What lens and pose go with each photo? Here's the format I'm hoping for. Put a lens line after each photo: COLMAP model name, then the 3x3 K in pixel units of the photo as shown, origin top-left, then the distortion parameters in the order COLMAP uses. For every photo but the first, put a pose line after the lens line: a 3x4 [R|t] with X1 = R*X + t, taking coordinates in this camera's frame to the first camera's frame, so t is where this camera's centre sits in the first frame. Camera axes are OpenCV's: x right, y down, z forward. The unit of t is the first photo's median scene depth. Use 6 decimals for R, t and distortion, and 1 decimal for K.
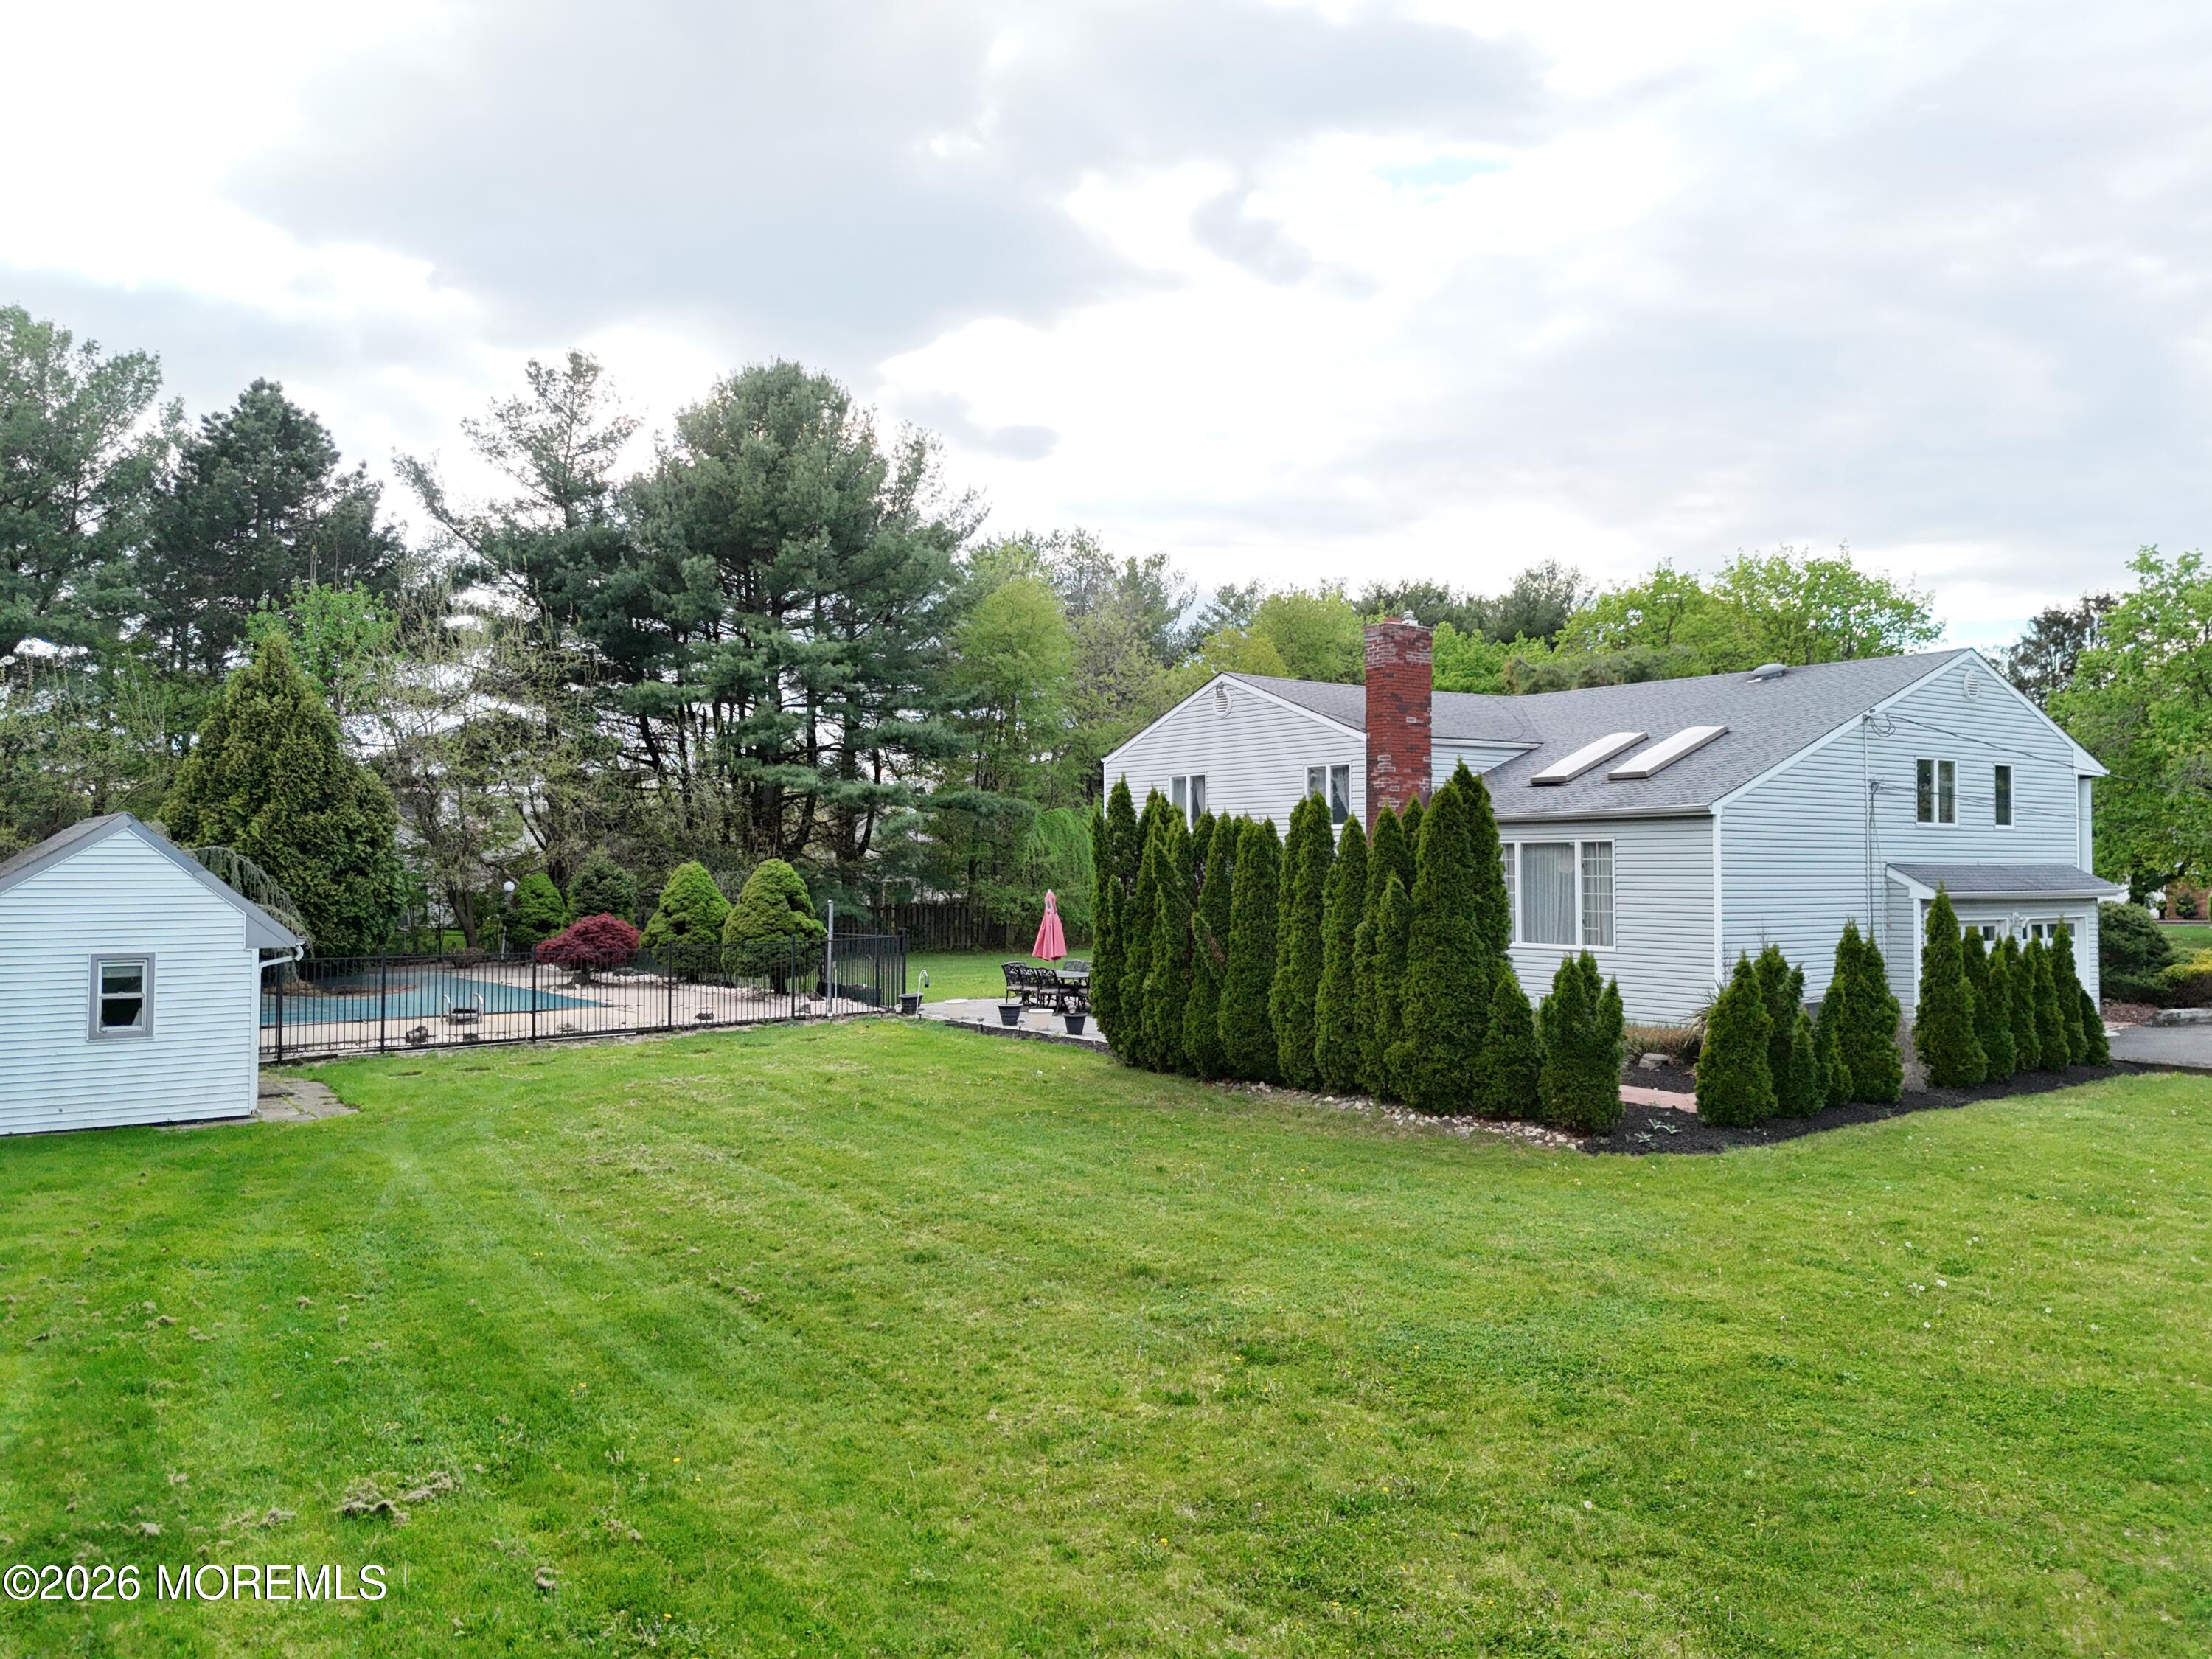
lens RADIAL K [[1594.7, 0, 1106.0], [0, 1594.7, 829.5], [0, 0, 1]] dist [0.044619, 0.000933]
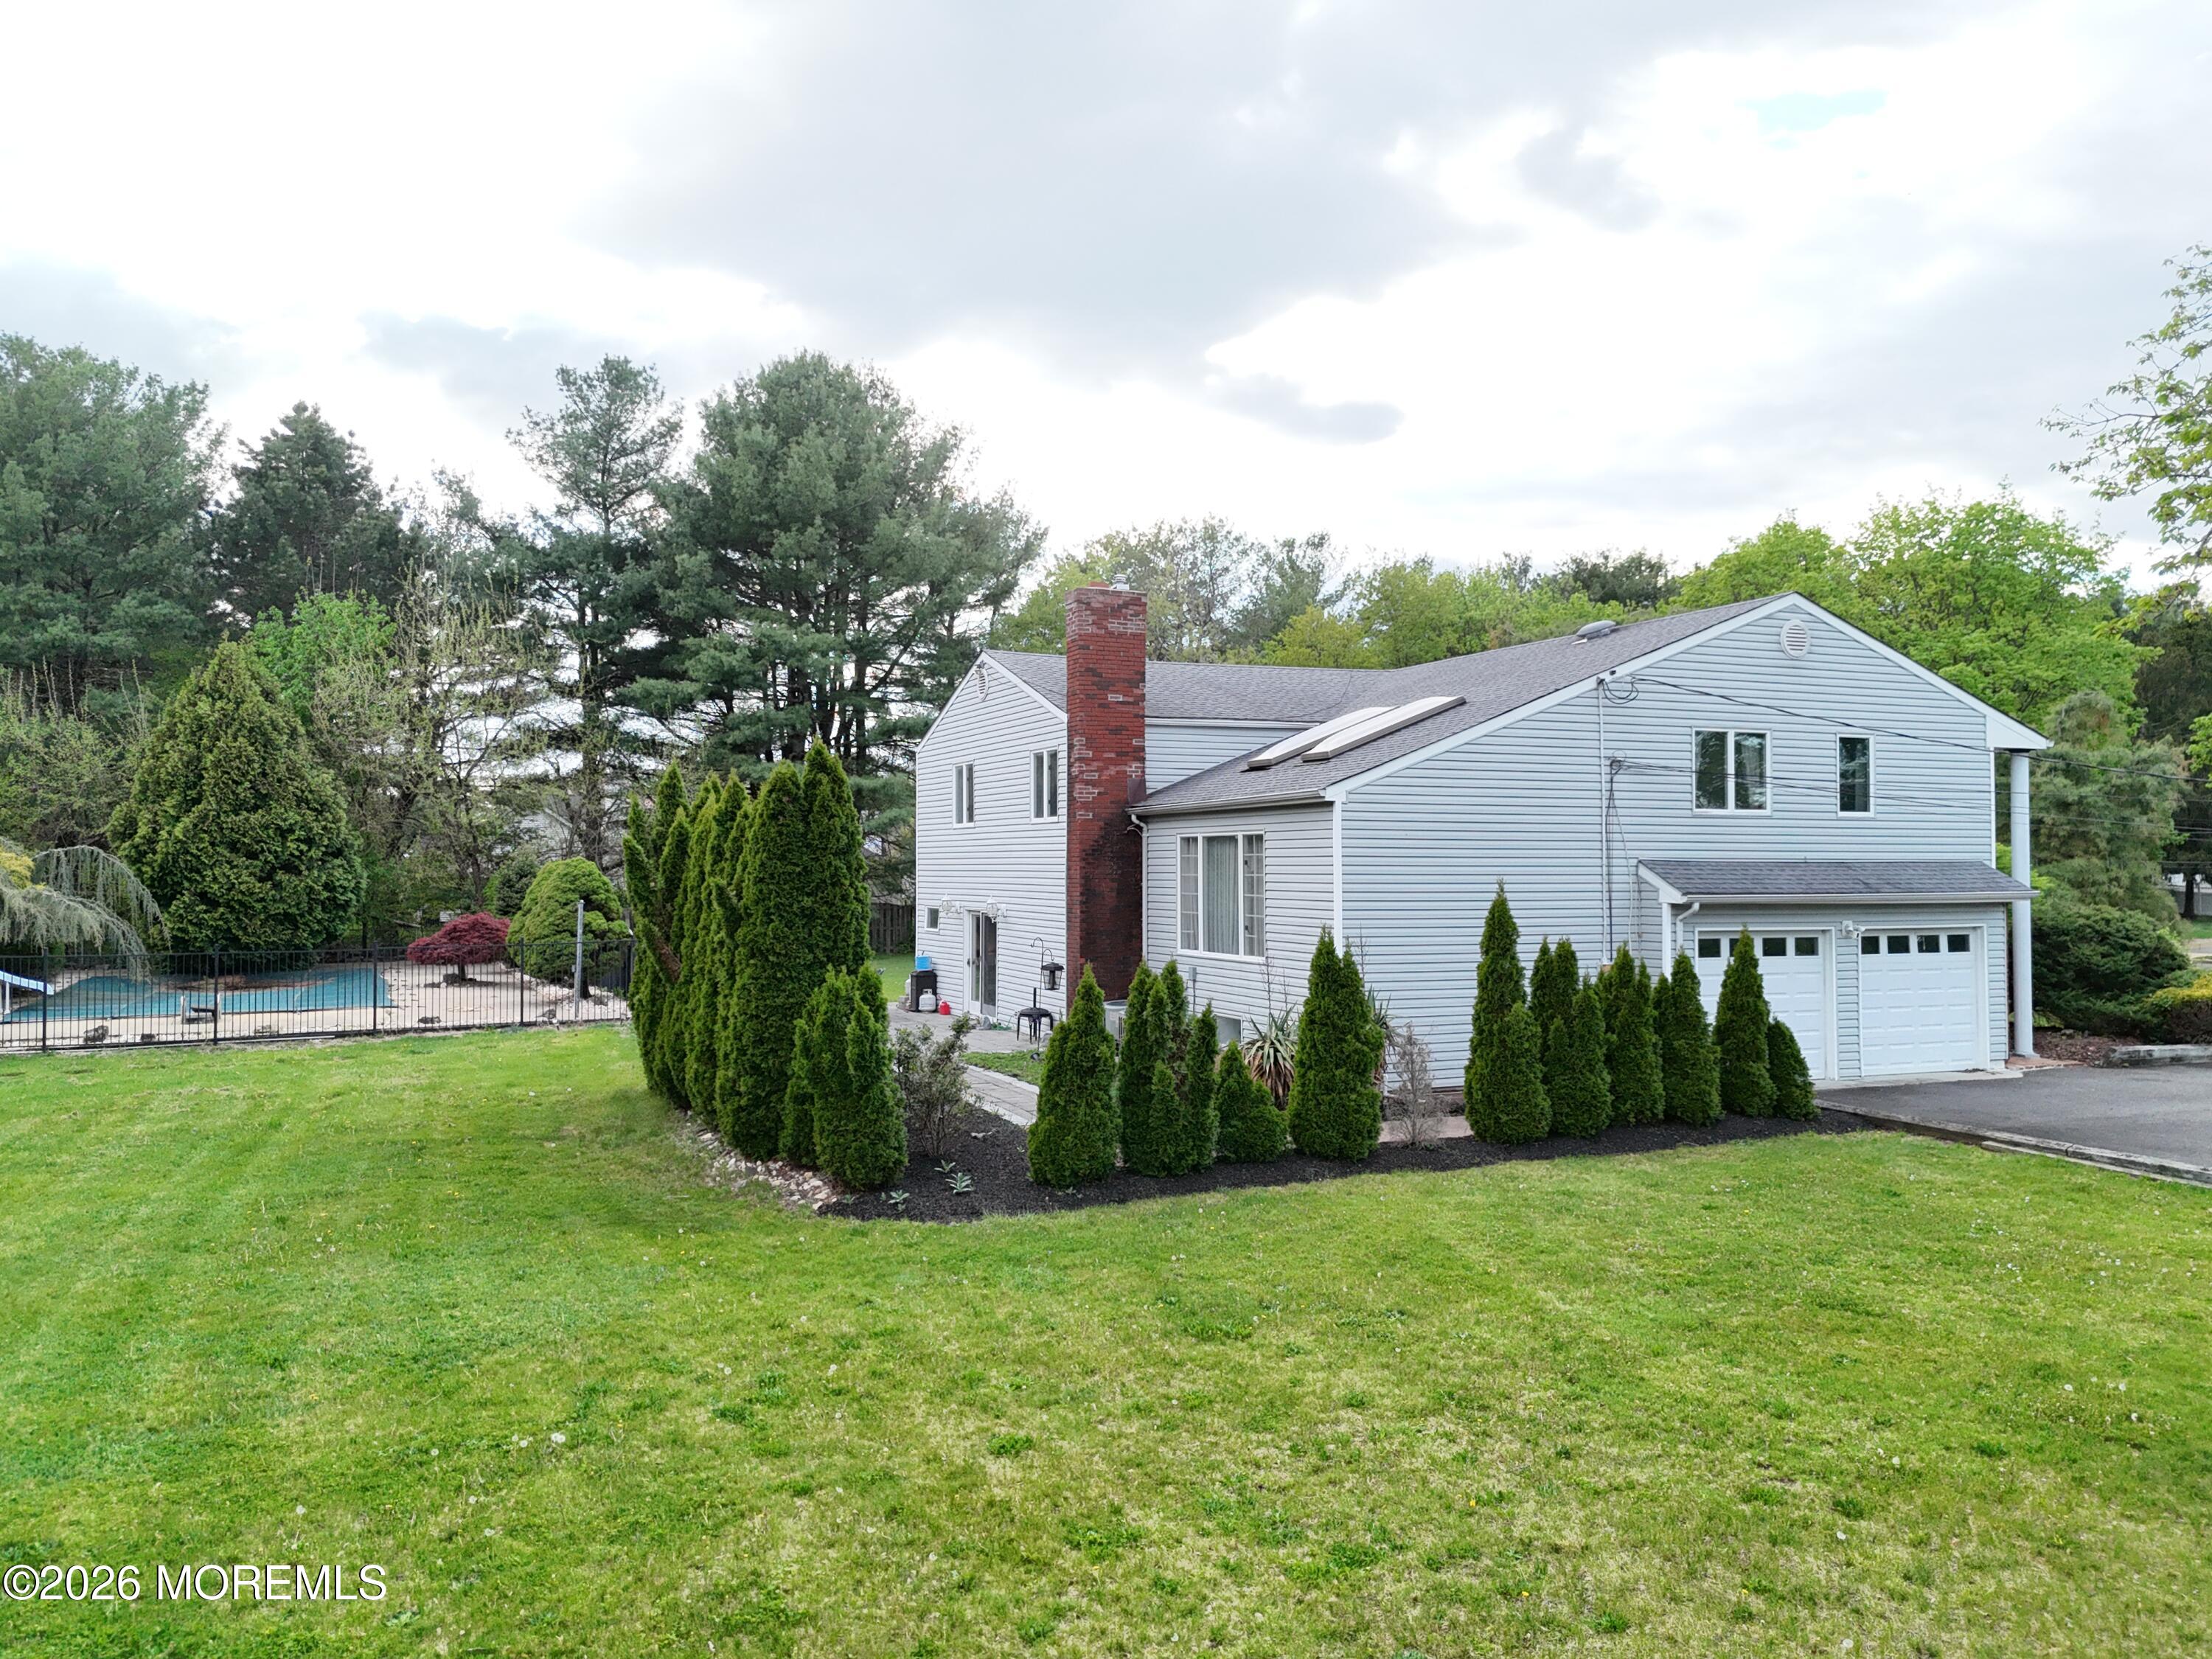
lens RADIAL K [[1629.6, 0, 1106.0], [0, 1629.6, 829.5], [0, 0, 1]] dist [0.071130, -0.067060]
pose [[0.974334, -0.005676, -0.225037, 0.332213], [0.006211, 0.999979, 0.001671, 0.002275], [0.225023, -0.003026, 0.974349, 0.106258]]
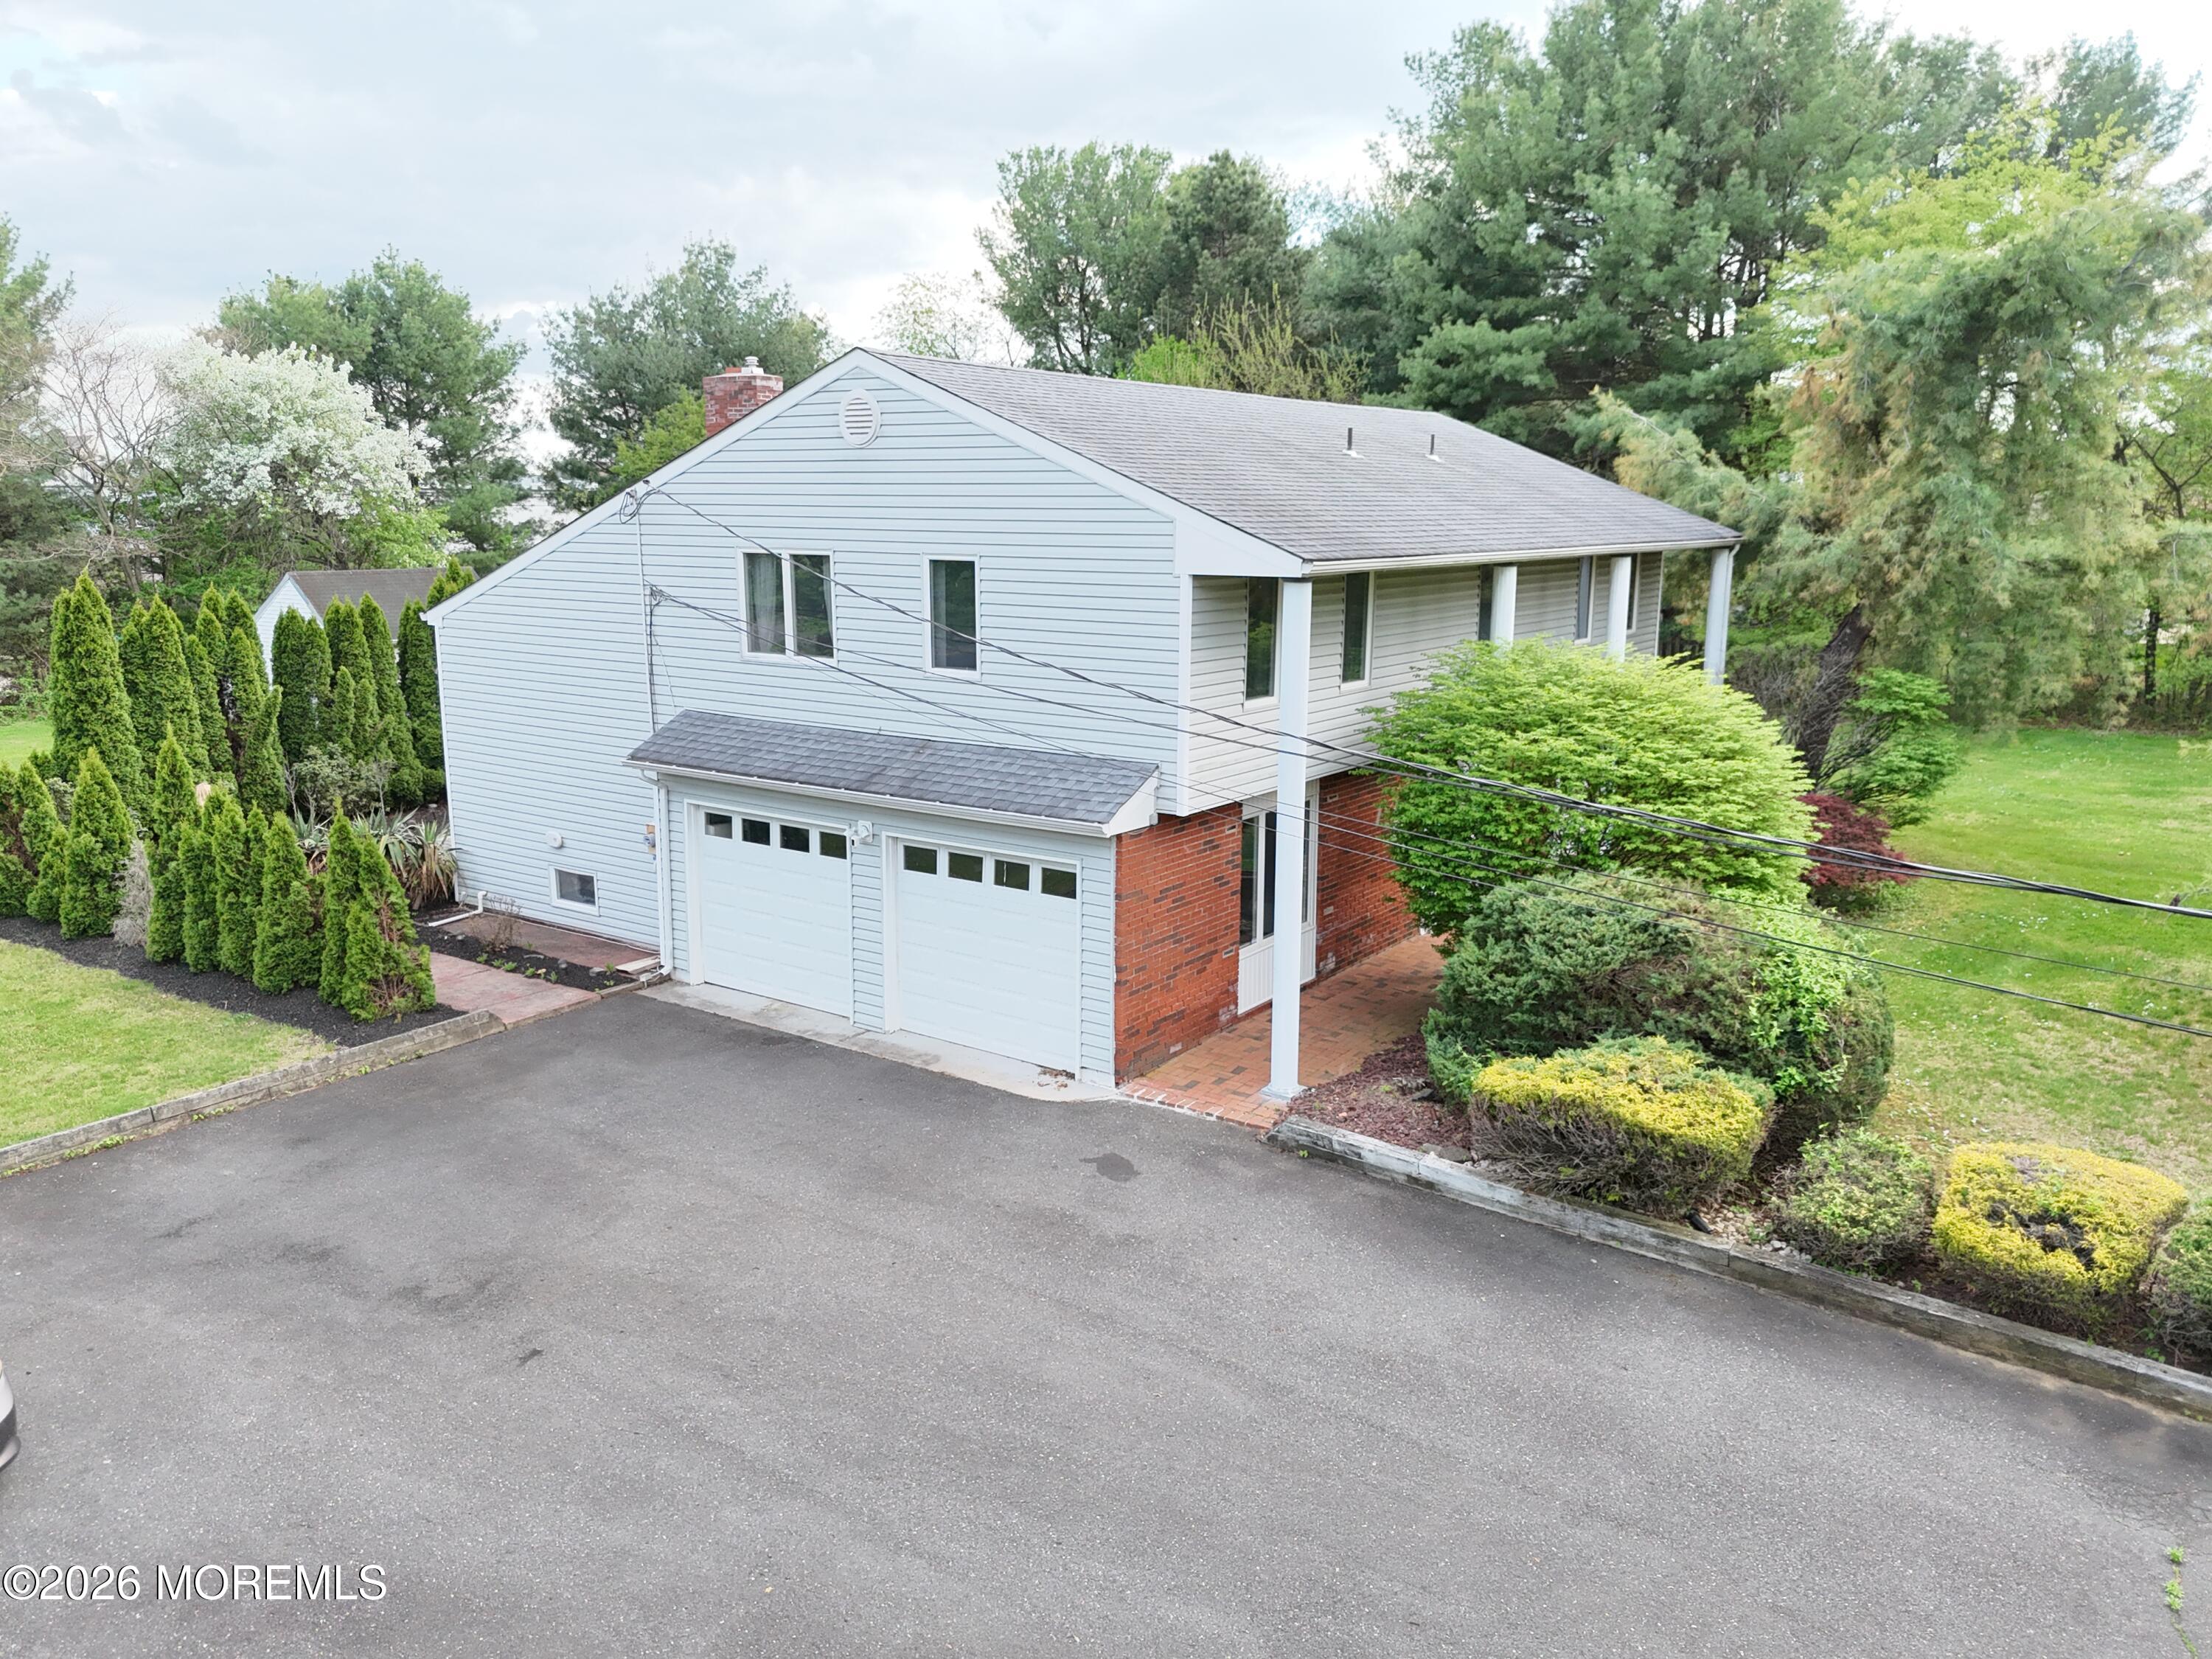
lens RADIAL K [[1629.6, 0, 1106.0], [0, 1629.6, 829.5], [0, 0, 1]] dist [0.071130, -0.067060]
pose [[0.329917, 0.185589, -0.925587, 0.970544], [0.018575, 0.979018, 0.202923, -0.054107], [0.943827, -0.084141, 0.319548, 0.765791]]
